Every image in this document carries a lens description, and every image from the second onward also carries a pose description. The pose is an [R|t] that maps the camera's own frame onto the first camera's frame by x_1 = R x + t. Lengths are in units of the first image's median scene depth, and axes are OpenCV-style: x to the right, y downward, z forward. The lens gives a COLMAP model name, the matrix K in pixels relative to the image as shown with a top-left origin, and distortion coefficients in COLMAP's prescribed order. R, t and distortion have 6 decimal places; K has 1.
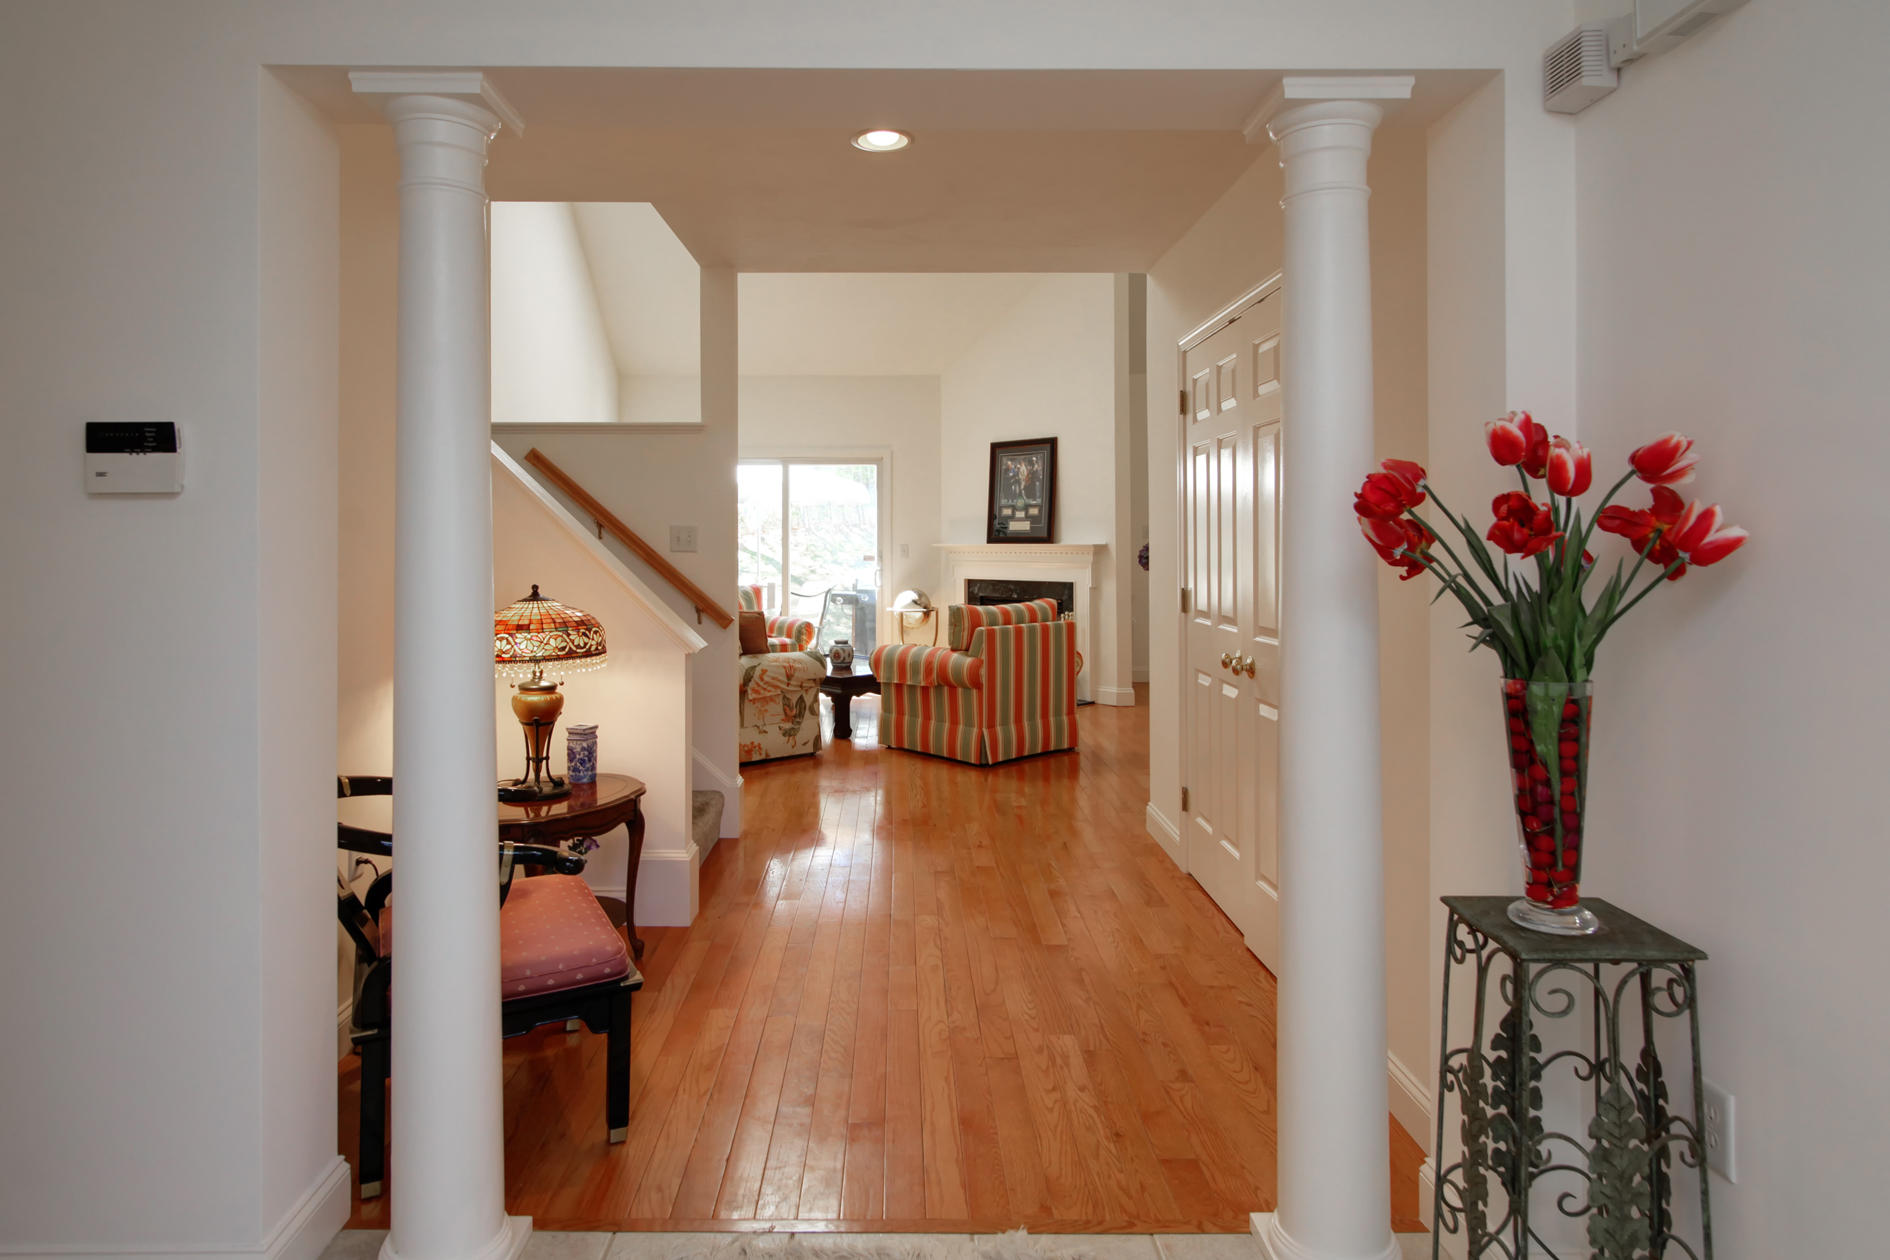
lens RADIAL K [[1096.4, 0, 945.0], [0, 1096.4, 630.0], [0, 0, 1]] dist [-0.006691, -0.002519]
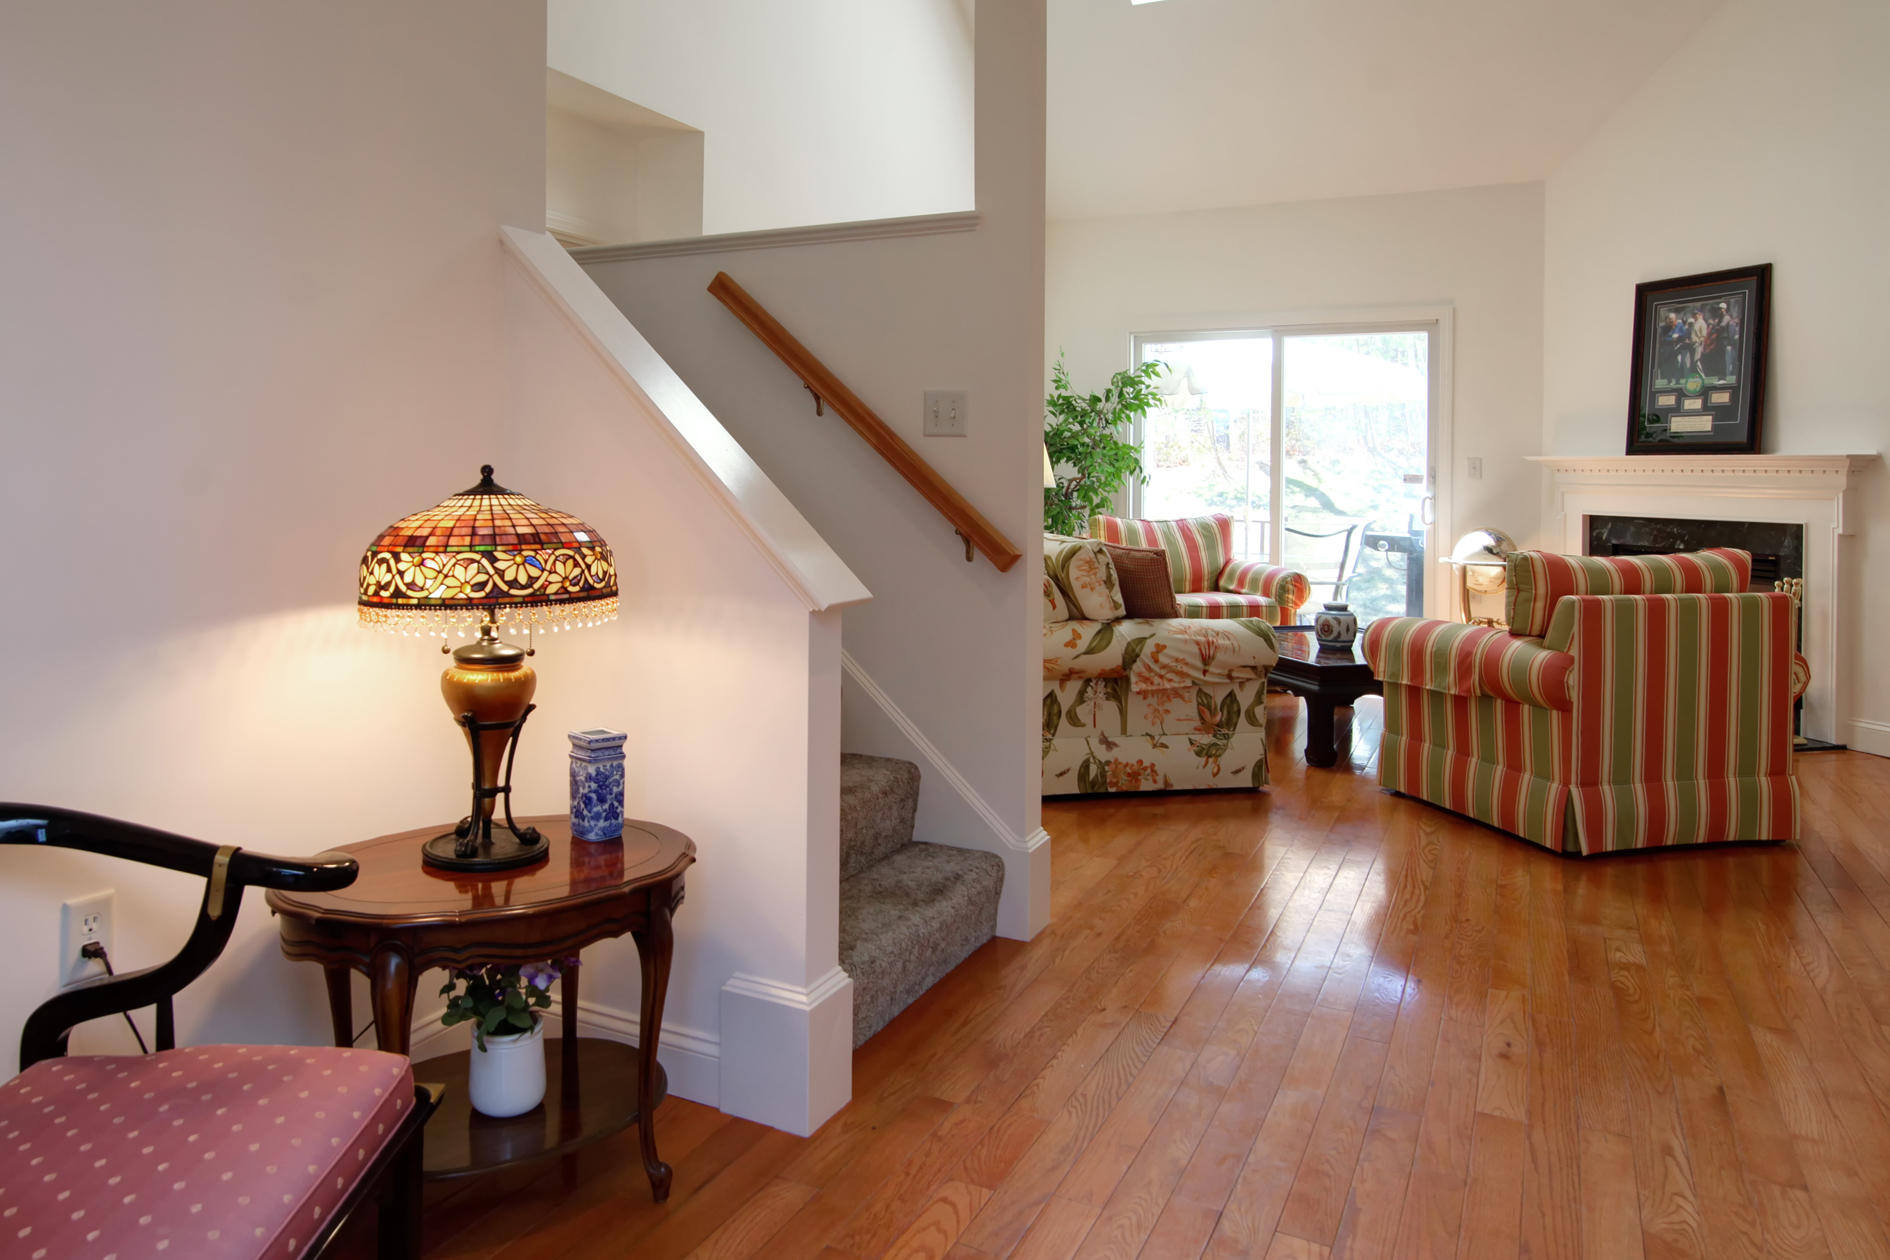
lens RADIAL K [[1181.5, 0, 944.3], [0, 1181.5, 525.9], [0, 0, 1]] dist [-0.007847, -0.002251]
pose [[0.856872, 0.025583, -0.514895, 0.064140], [-0.049916, 0.998192, -0.033471, -0.001840], [0.513108, 0.054382, 0.856600, 0.339510]]
